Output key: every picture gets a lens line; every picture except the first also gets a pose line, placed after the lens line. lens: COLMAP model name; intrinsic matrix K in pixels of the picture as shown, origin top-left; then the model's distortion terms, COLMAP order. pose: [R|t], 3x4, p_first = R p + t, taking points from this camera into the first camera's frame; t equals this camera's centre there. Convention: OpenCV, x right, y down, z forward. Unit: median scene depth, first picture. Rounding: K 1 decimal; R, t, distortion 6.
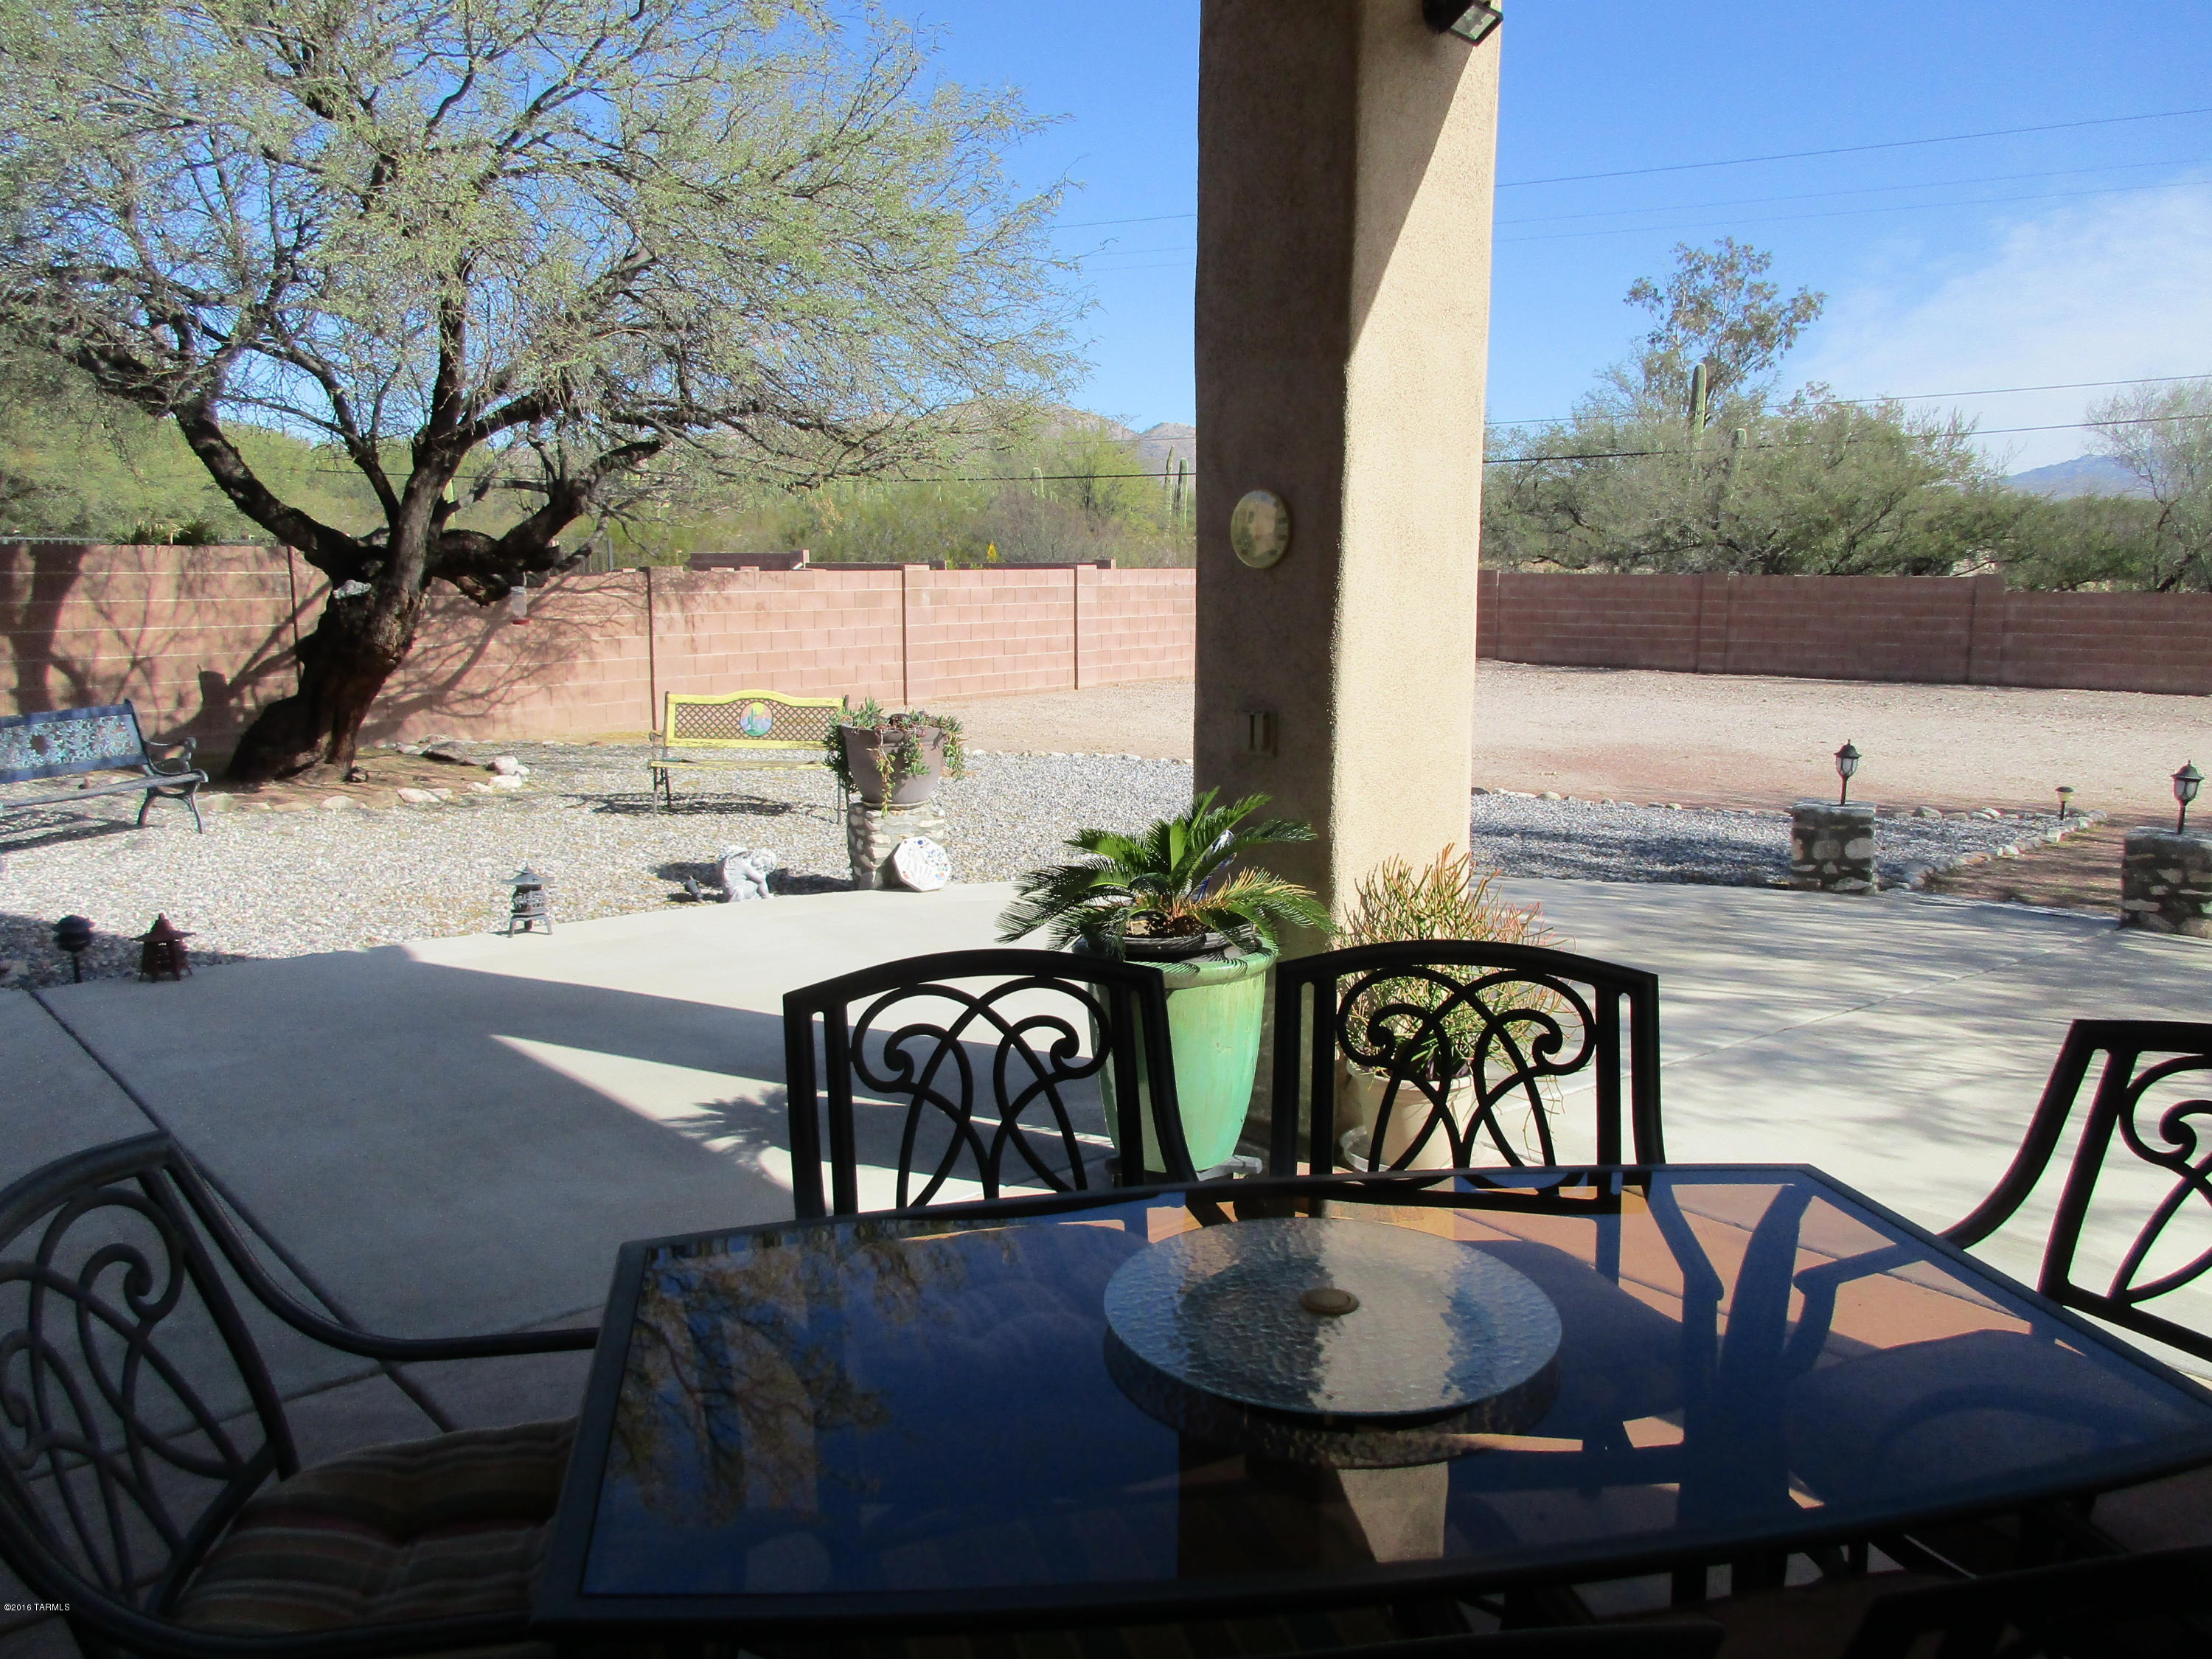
lens RADIAL K [[1672.9, 0, 1096.8], [0, 1672.9, 828.4], [0, 0, 1]] dist [0.014686, 0.004445]
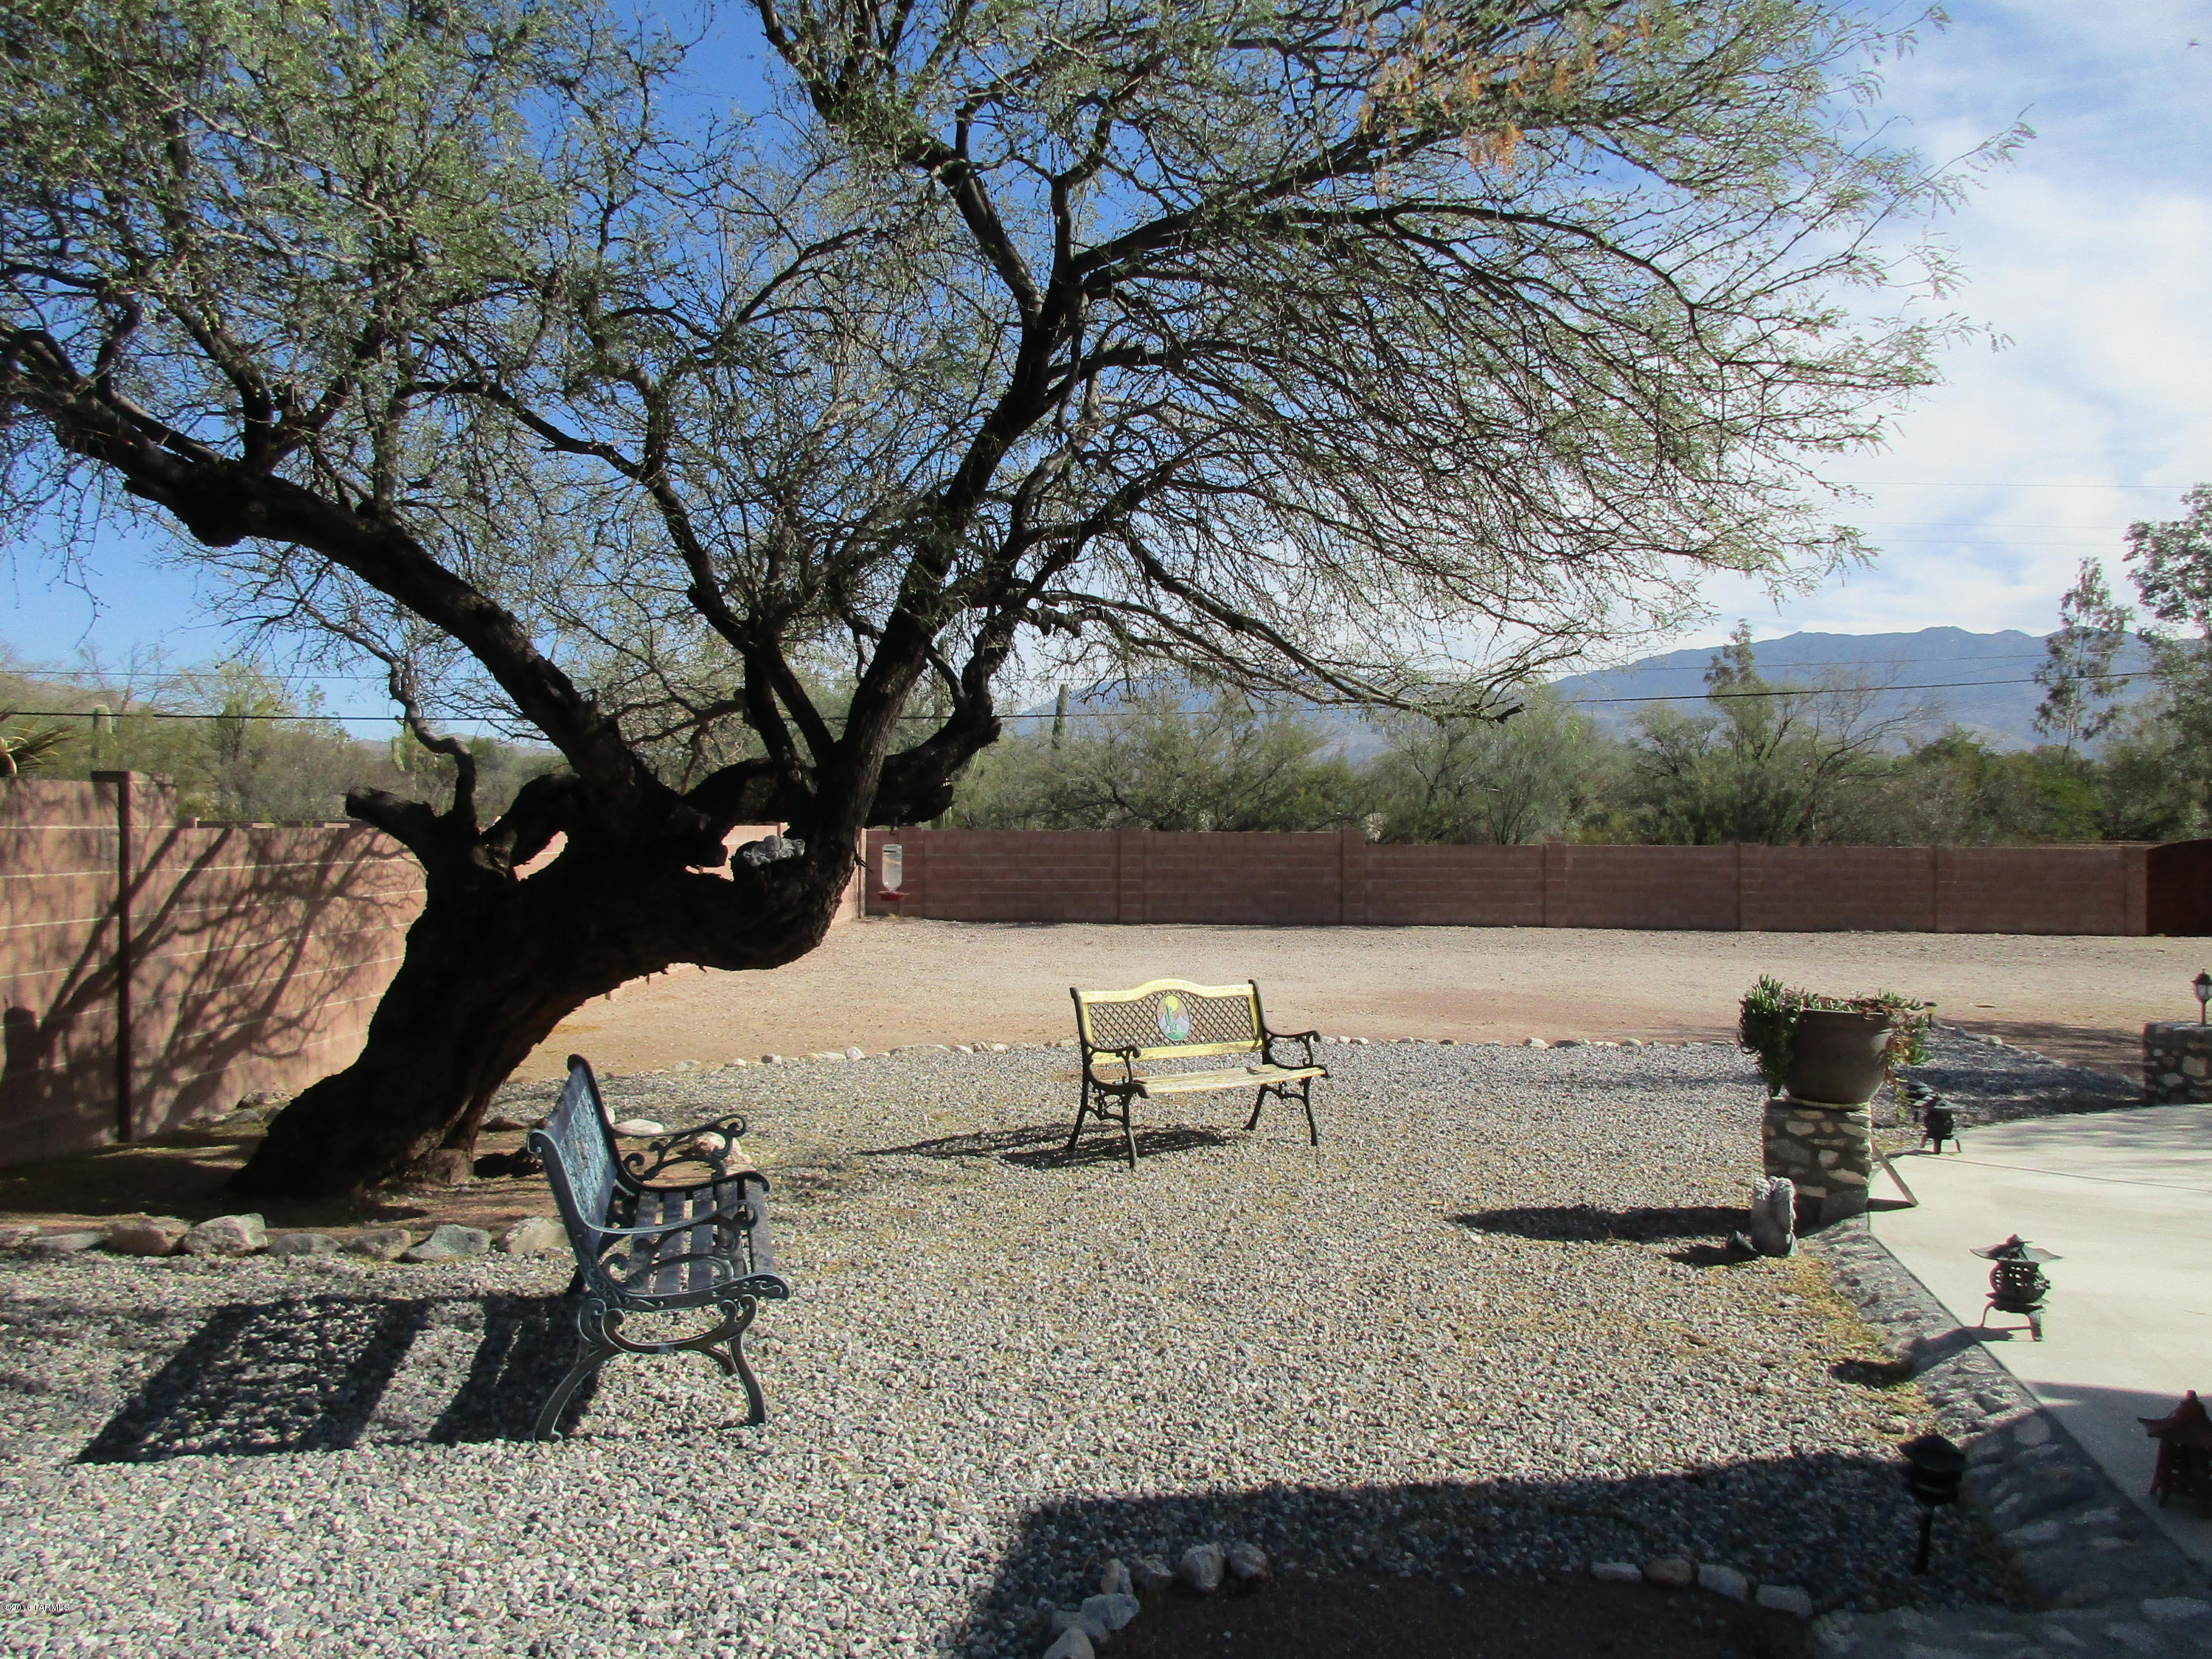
lens RADIAL K [[1672.9, 0, 1104.4], [0, 1672.9, 832.3], [0, 0, 1]] dist [0.014686, 0.004445]
pose [[0.799025, -0.004358, 0.601282, -0.524515], [0.095689, 0.988152, -0.119996, -0.046794], [-0.593635, 0.153416, 0.789975, 0.328038]]
